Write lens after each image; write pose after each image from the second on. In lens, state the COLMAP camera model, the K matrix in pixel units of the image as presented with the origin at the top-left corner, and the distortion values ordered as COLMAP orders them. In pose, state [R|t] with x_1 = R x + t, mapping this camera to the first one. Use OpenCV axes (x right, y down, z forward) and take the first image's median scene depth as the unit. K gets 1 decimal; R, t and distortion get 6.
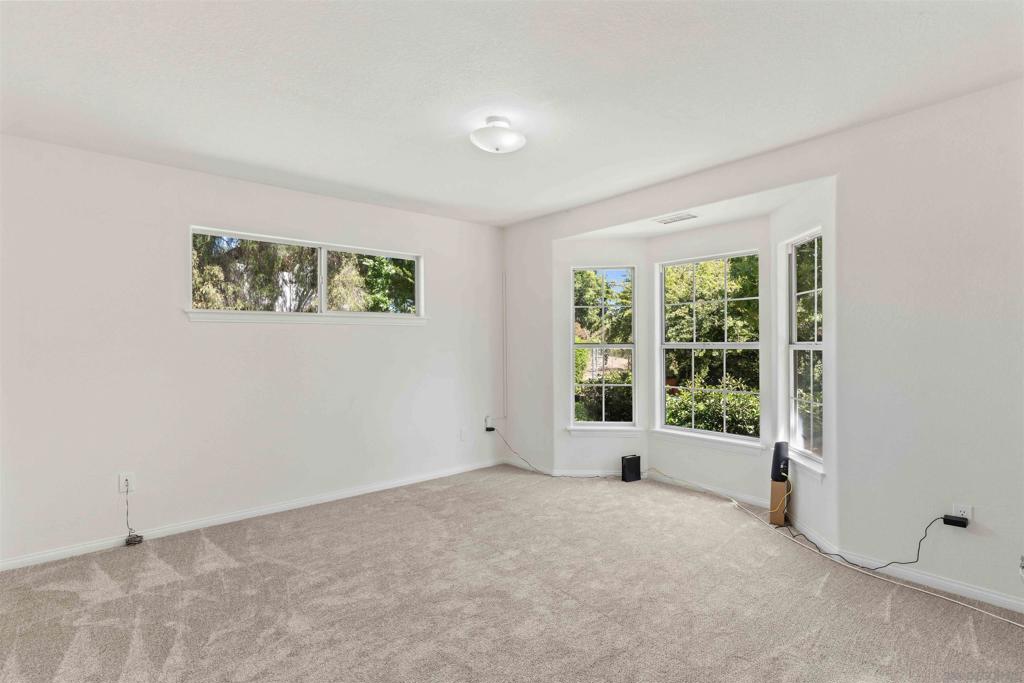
lens RADIAL K [[485.5, 0, 506.7], [0, 485.5, 346.9], [0, 0, 1]] dist [0.002481, 0.000415]
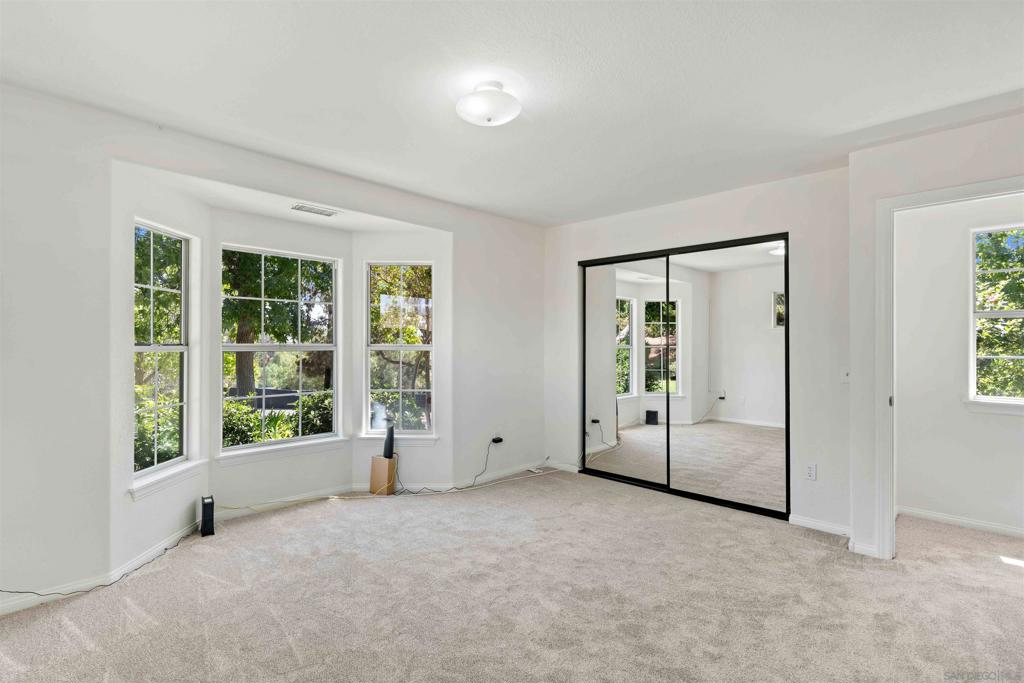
lens RADIAL K [[485.5, 0, 506.7], [0, 485.5, 346.9], [0, 0, 1]] dist [0.002481, 0.000415]
pose [[-0.099863, 0.004957, 0.994989, -0.634134], [0.007043, 0.999966, -0.004275, 0.003260], [-0.994976, 0.006580, -0.099895, 0.765264]]
